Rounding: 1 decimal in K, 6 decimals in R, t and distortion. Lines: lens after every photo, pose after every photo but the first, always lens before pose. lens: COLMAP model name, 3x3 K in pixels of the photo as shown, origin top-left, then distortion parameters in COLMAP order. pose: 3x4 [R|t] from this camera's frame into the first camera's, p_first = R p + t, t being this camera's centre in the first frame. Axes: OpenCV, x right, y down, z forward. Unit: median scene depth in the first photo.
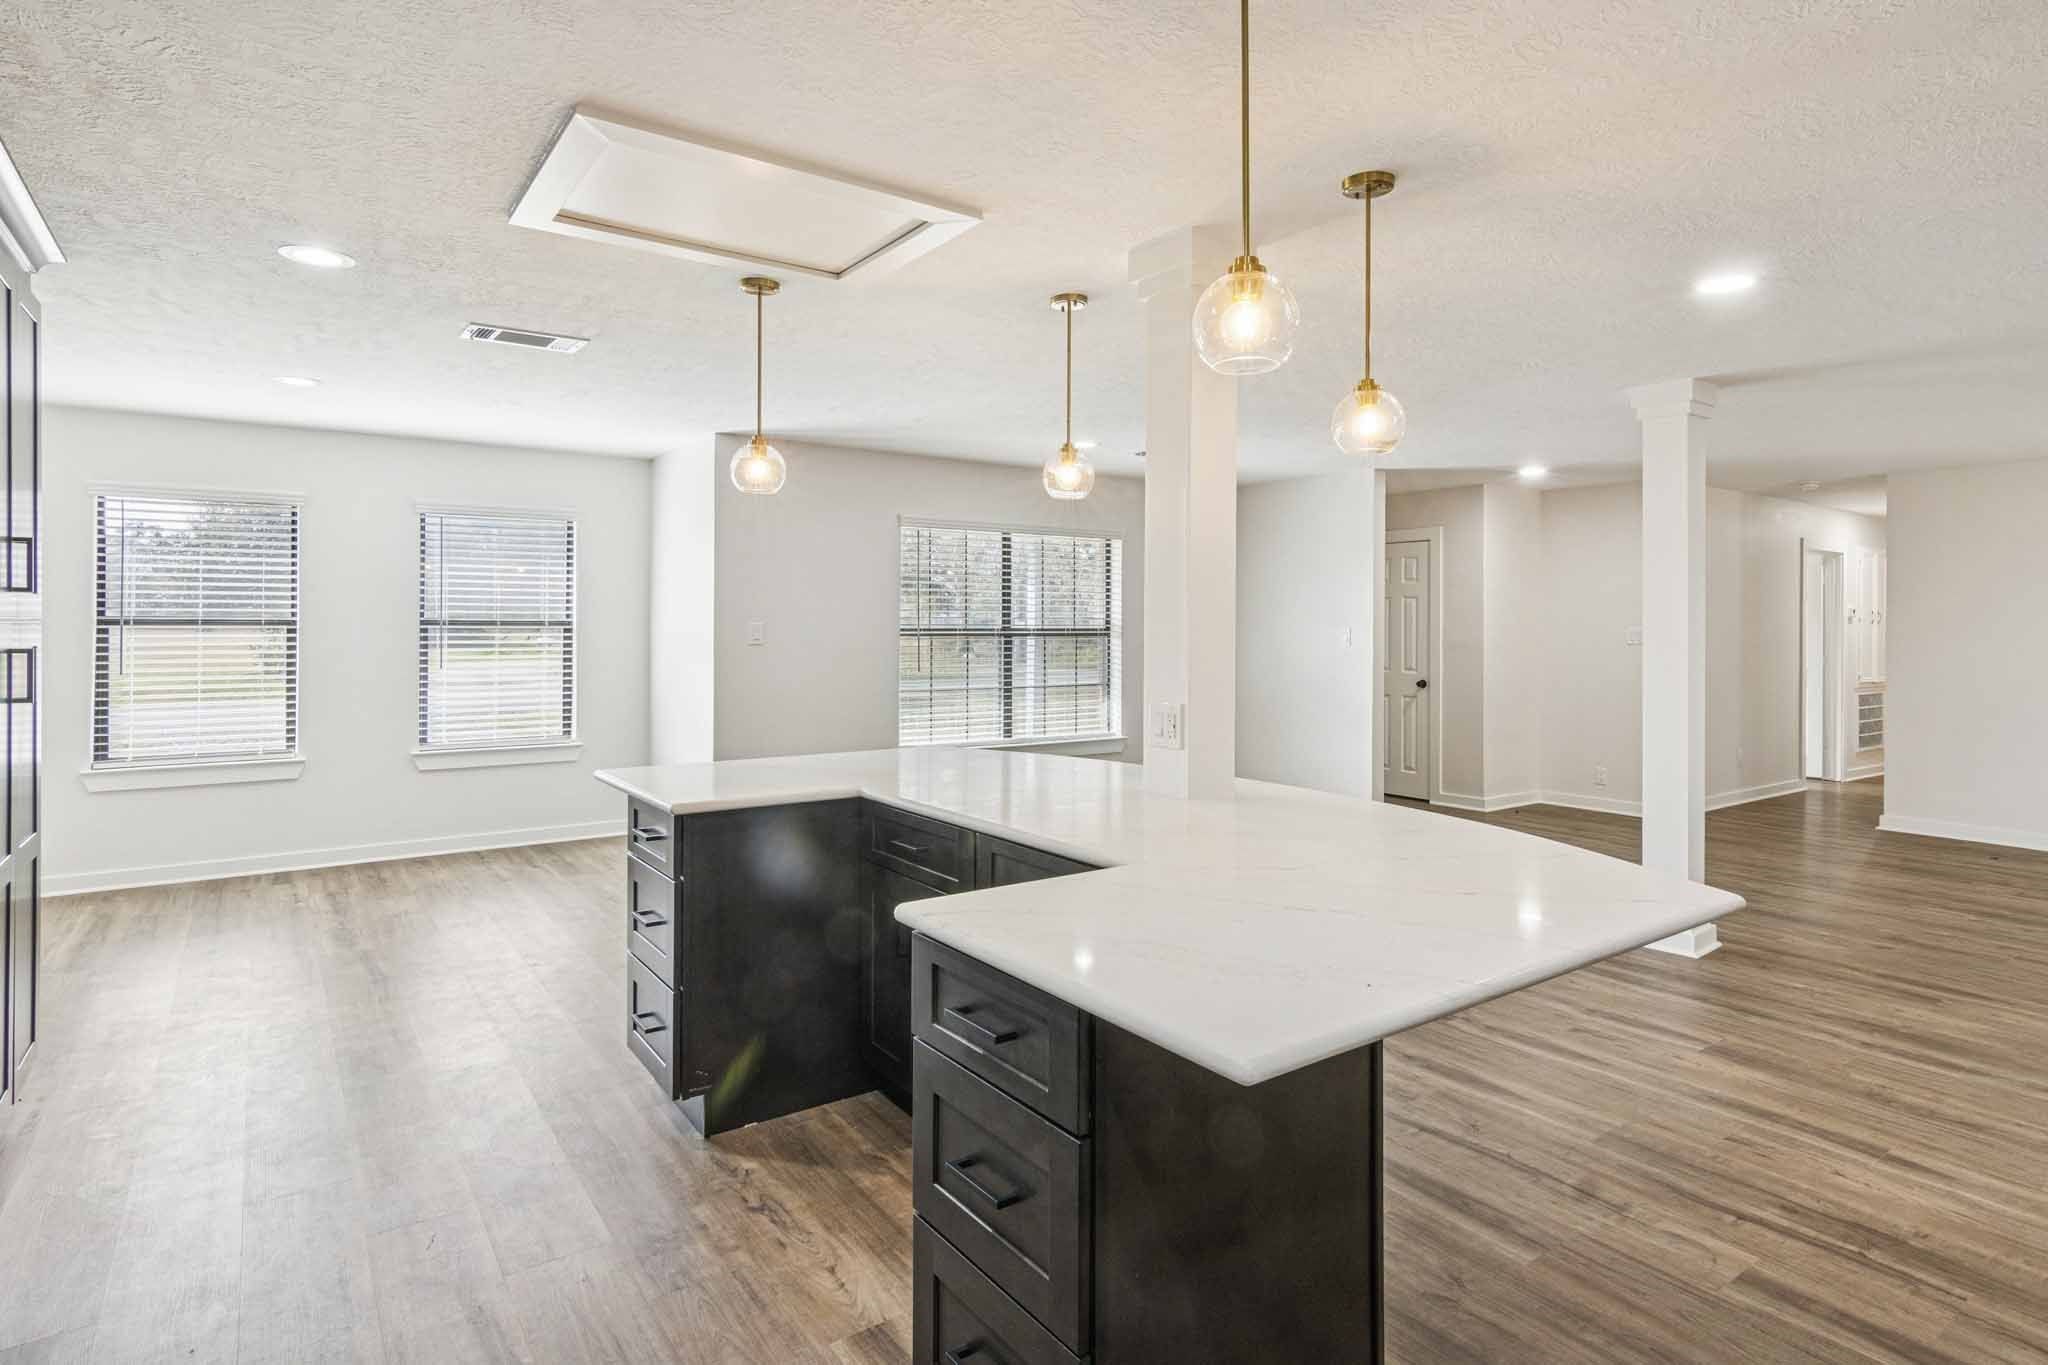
lens RADIAL K [[1053.3, 0, 1030.2], [0, 1053.3, 627.8], [0, 0, 1]] dist [-0.003968, 0.000806]
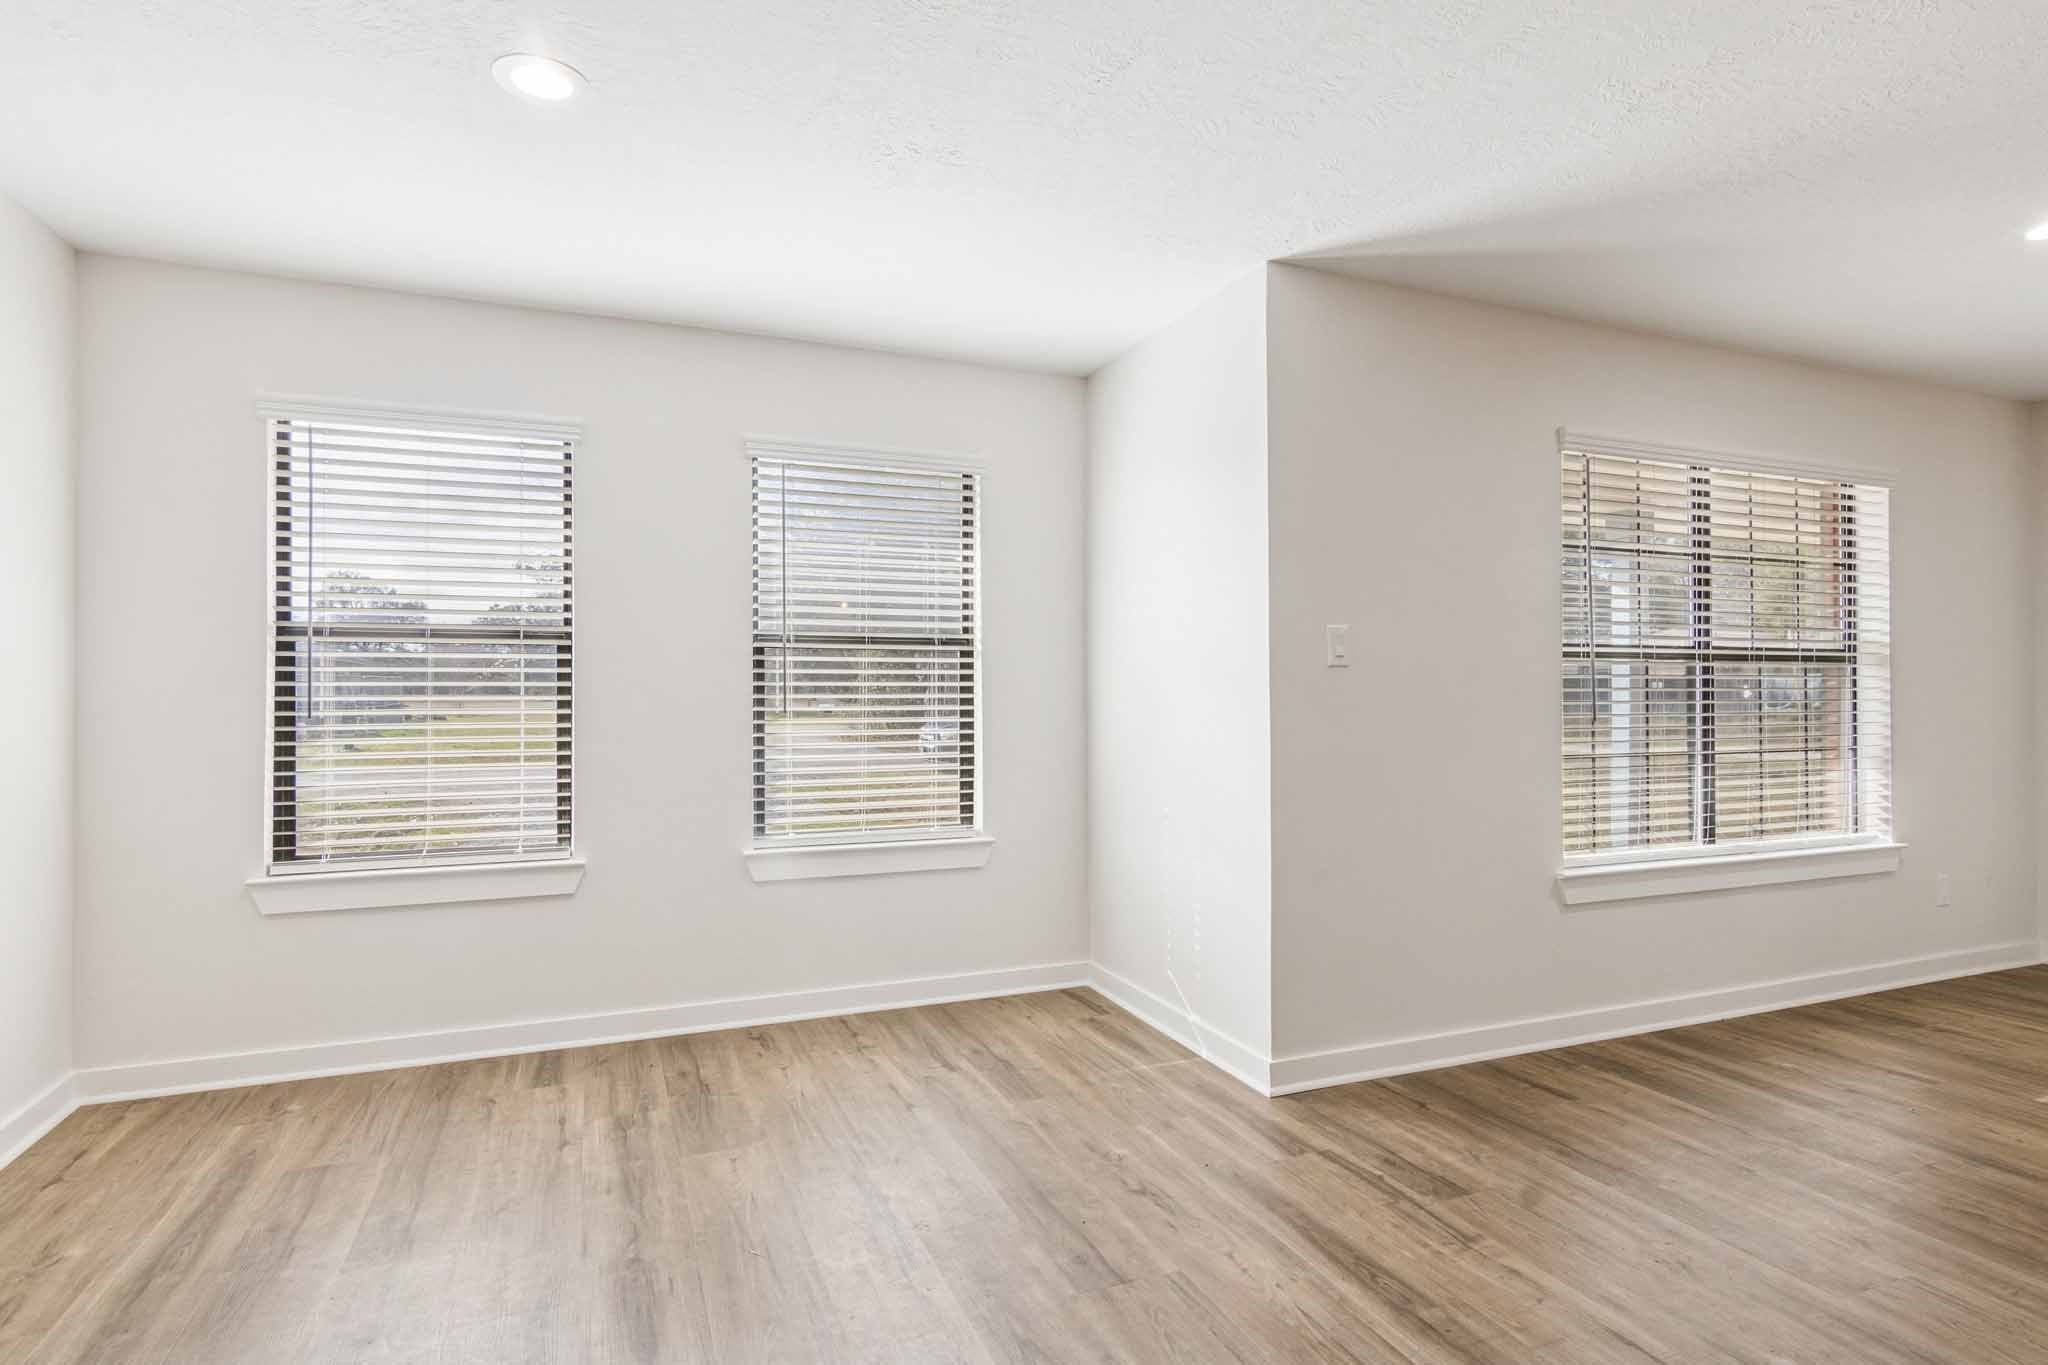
lens RADIAL K [[1053.3, 0, 1022.8], [0, 1053.3, 693.0], [0, 0, 1]] dist [-0.003968, 0.000806]
pose [[0.971492, -0.006226, -0.236989, -0.301319], [0.005793, 0.999980, -0.002524, 0.031345], [0.237000, 0.001079, 0.971509, 0.471612]]
